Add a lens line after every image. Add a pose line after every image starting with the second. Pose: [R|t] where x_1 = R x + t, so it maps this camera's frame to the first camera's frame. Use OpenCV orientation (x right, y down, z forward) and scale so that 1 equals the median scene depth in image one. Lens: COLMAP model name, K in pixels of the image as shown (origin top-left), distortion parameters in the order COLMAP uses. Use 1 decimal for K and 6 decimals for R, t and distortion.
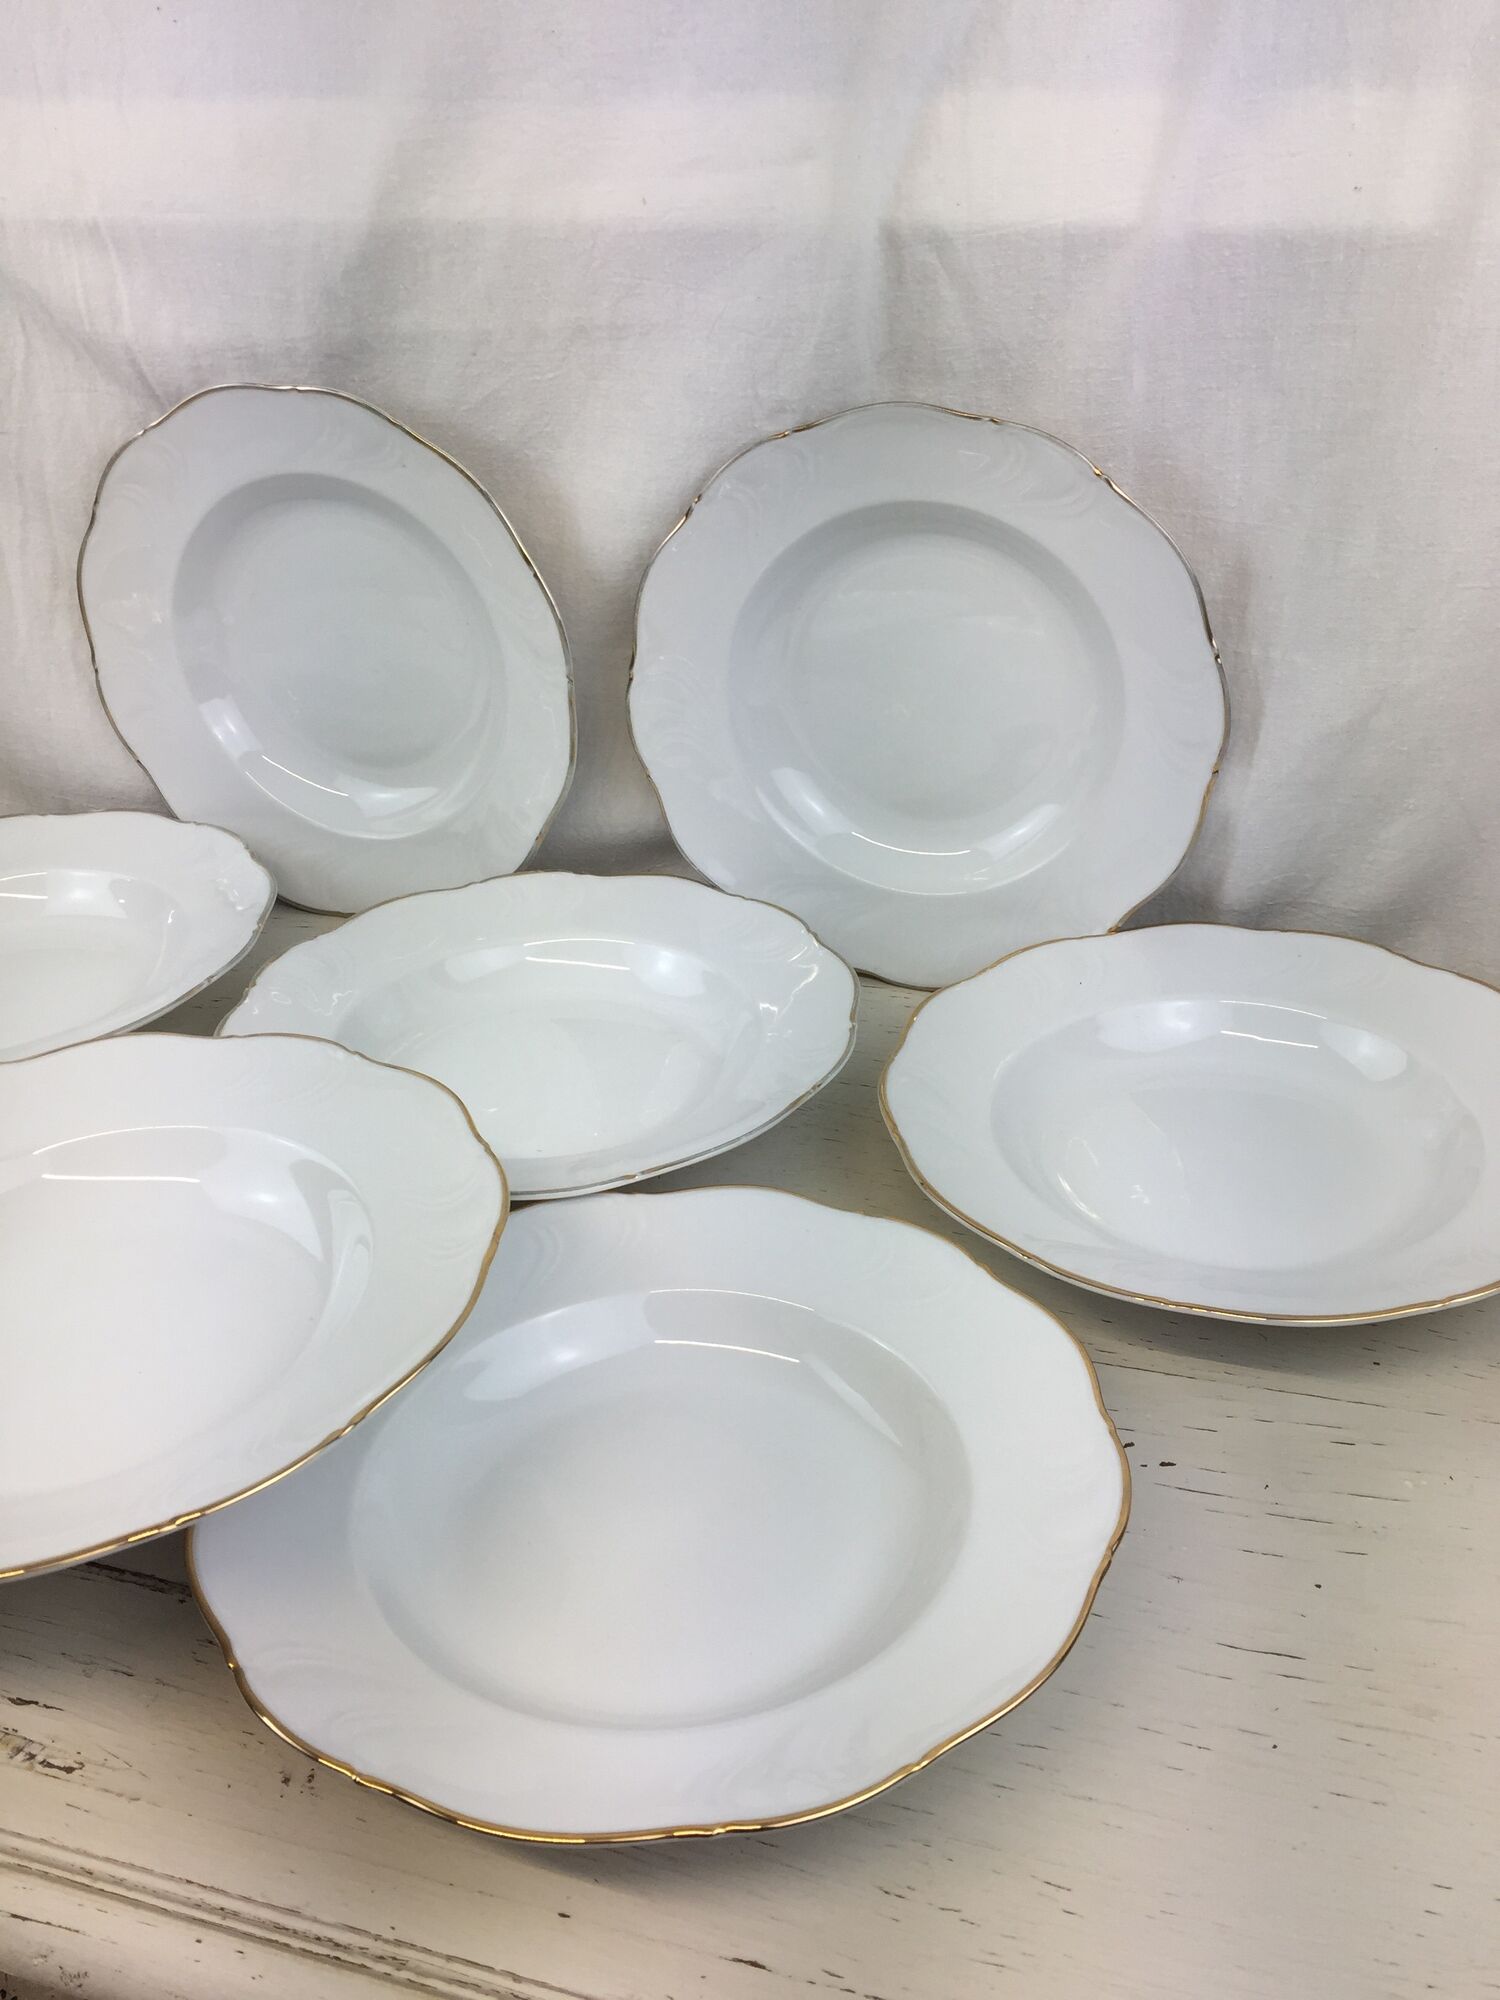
lens RADIAL K [[1725.6, 0, 750.0], [0, 1725.6, 1000.0], [0, 0, 1]] dist [0.092426, -0.141321]
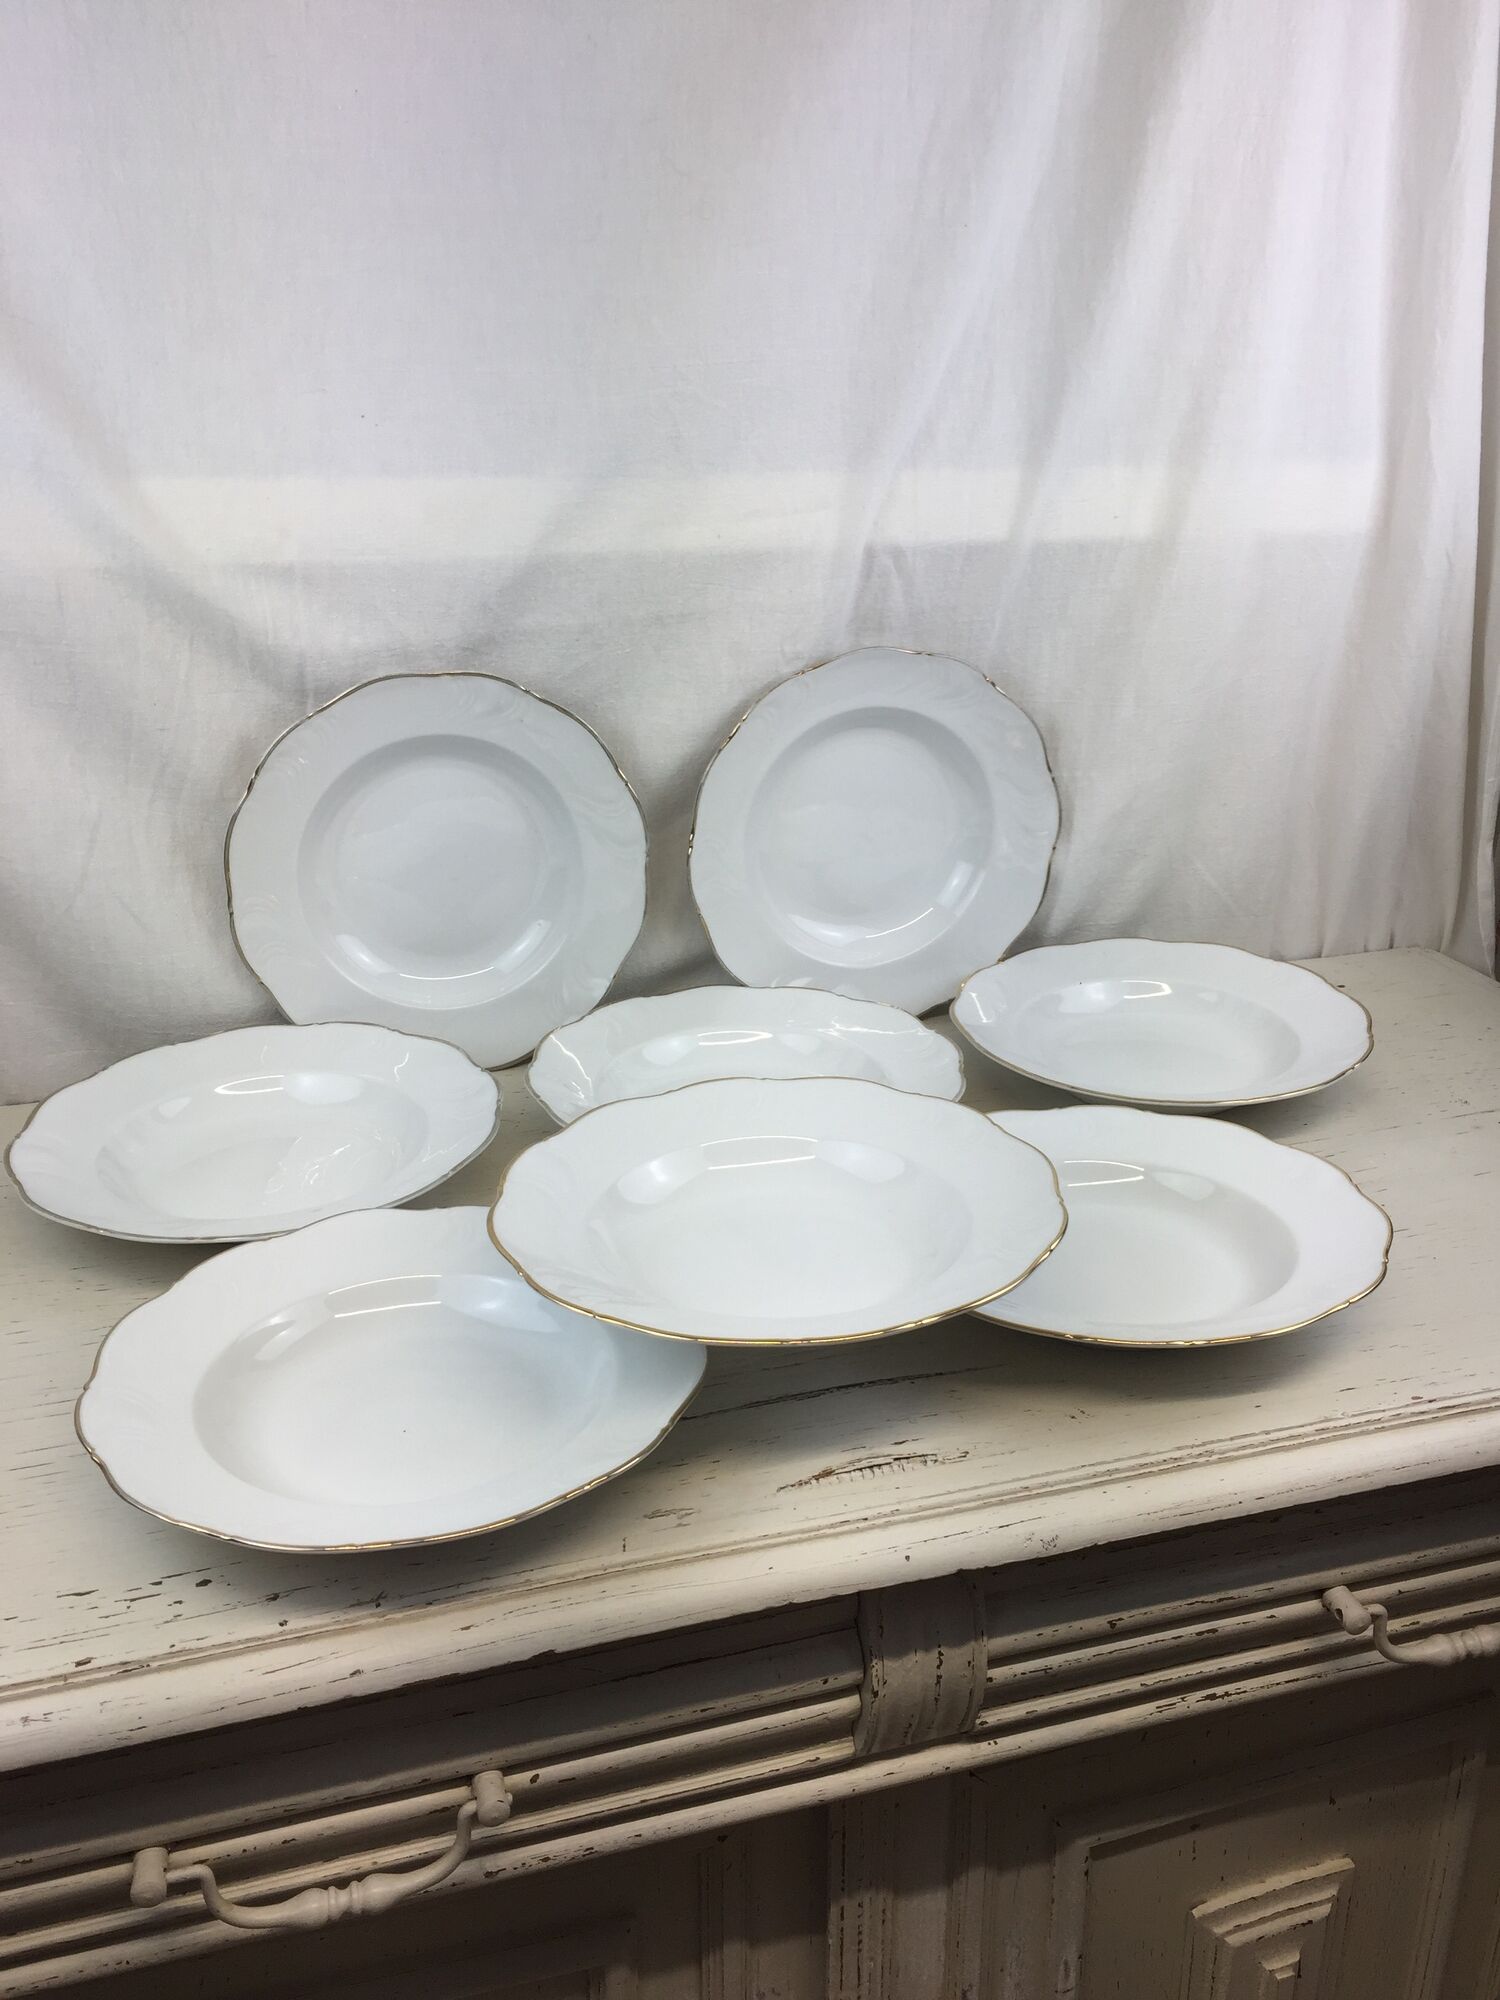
lens RADIAL K [[1725.6, 0, 750.0], [0, 1725.6, 1000.0], [0, 0, 1]] dist [0.092426, -0.141321]
pose [[0.840075, -0.171199, 0.514748, -0.848960], [0.247059, 0.965517, -0.082084, 0.072261], [-0.482946, 0.196130, 0.853403, -0.239973]]
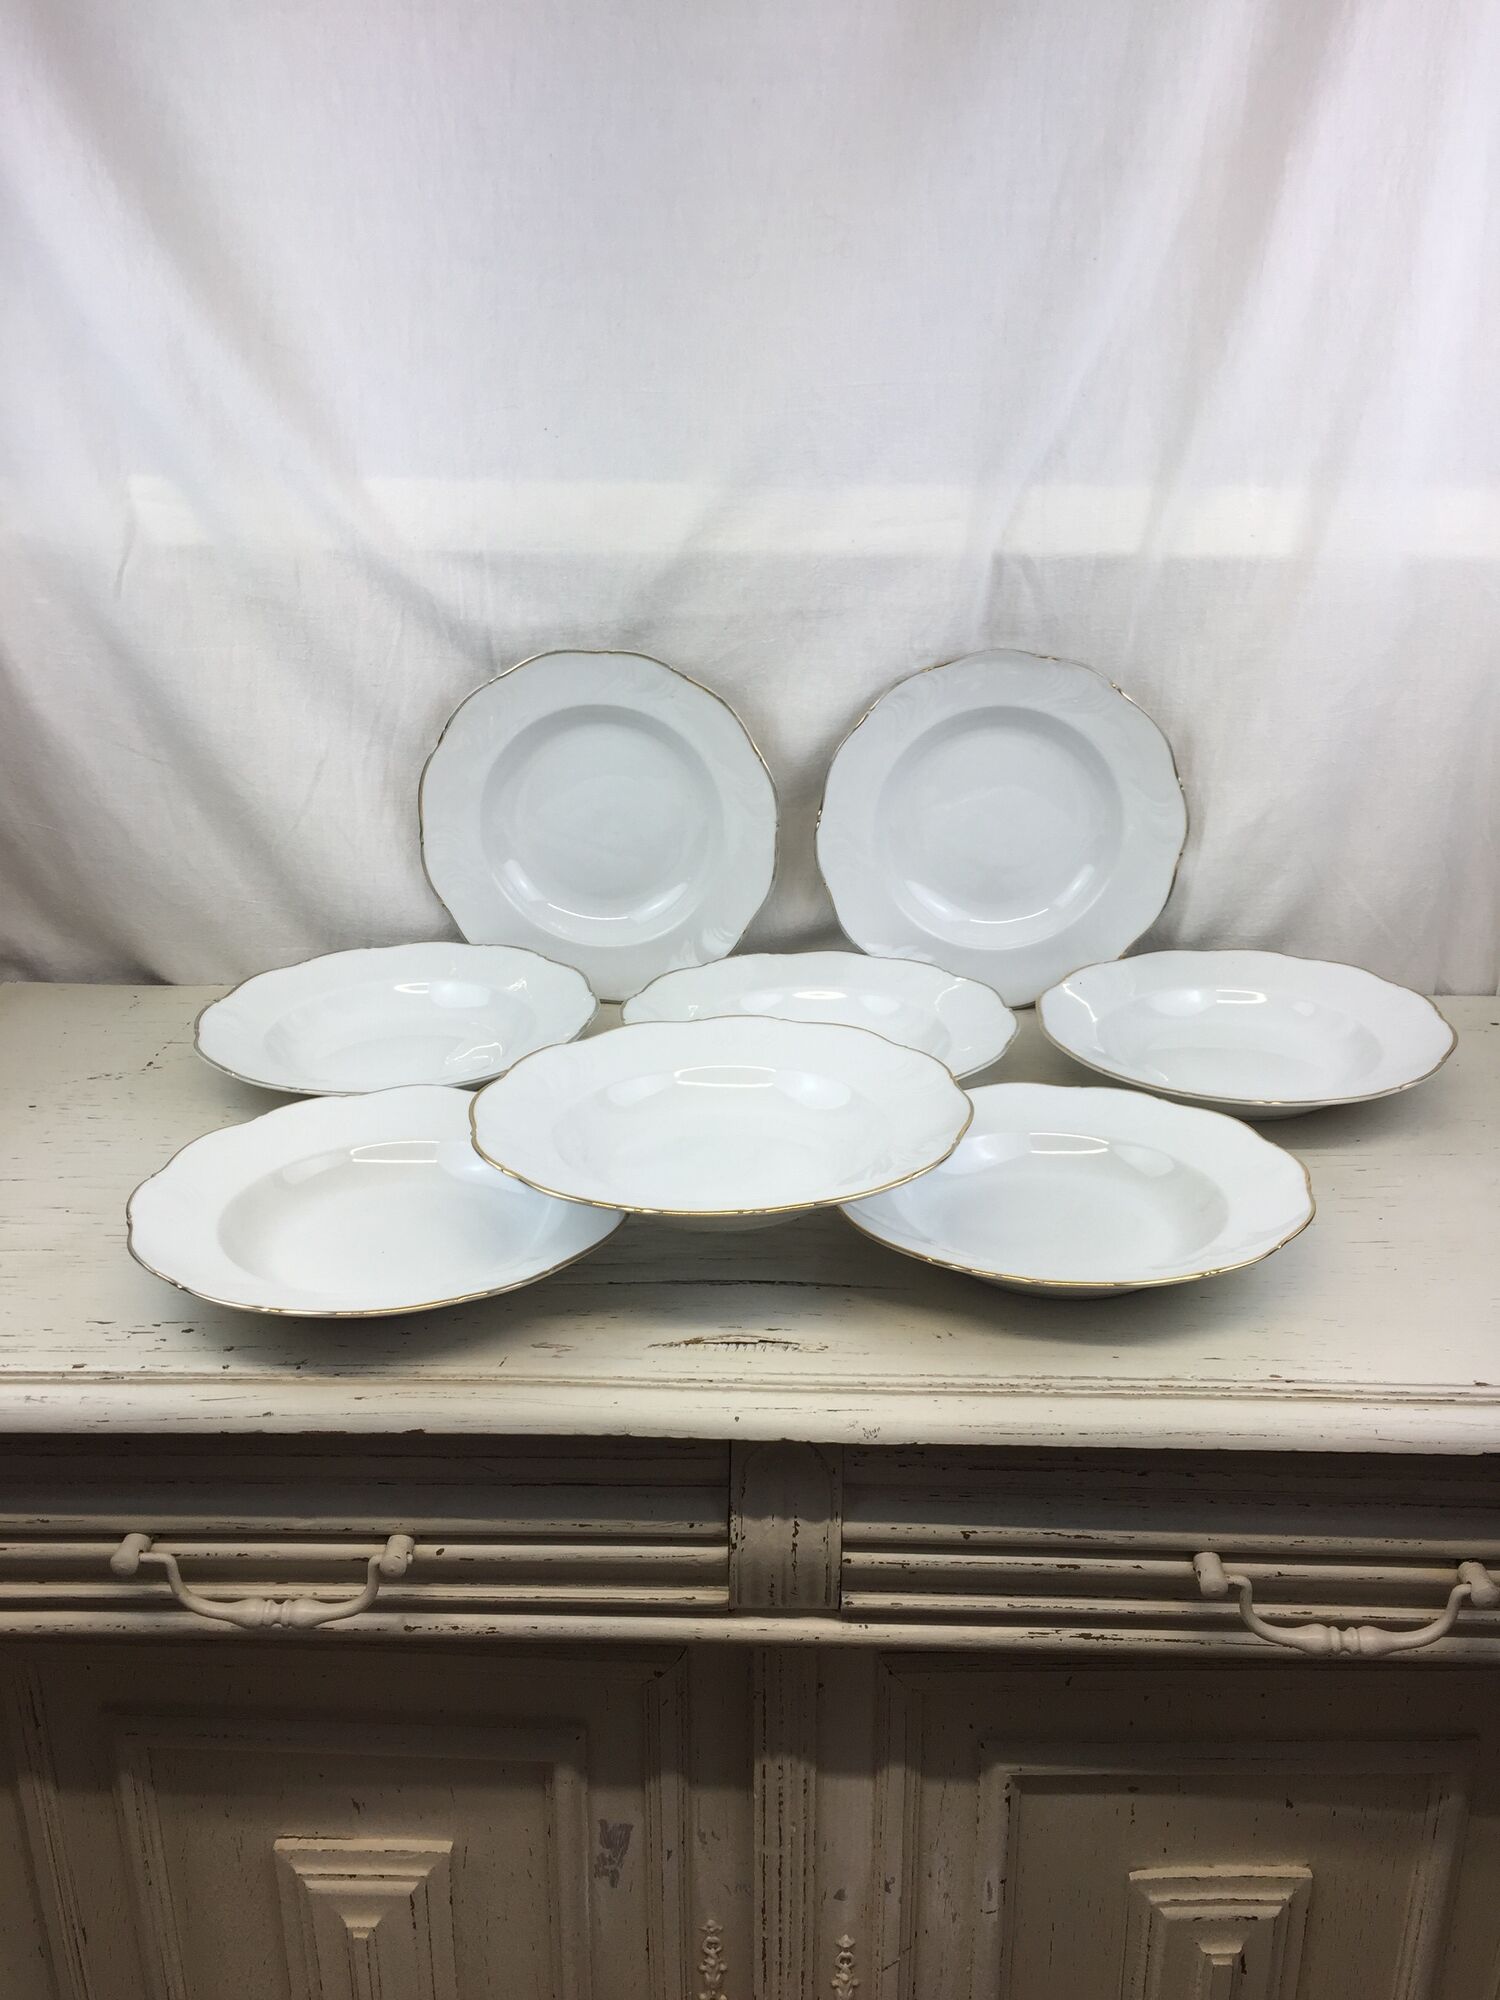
lens RADIAL K [[1725.6, 0, 750.0], [0, 1725.6, 1000.0], [0, 0, 1]] dist [0.092426, -0.141321]
pose [[0.966881, -0.063139, 0.247295, -0.573207], [0.102039, 0.983742, -0.147785, 0.218573], [-0.233944, 0.168124, 0.957604, -0.510924]]
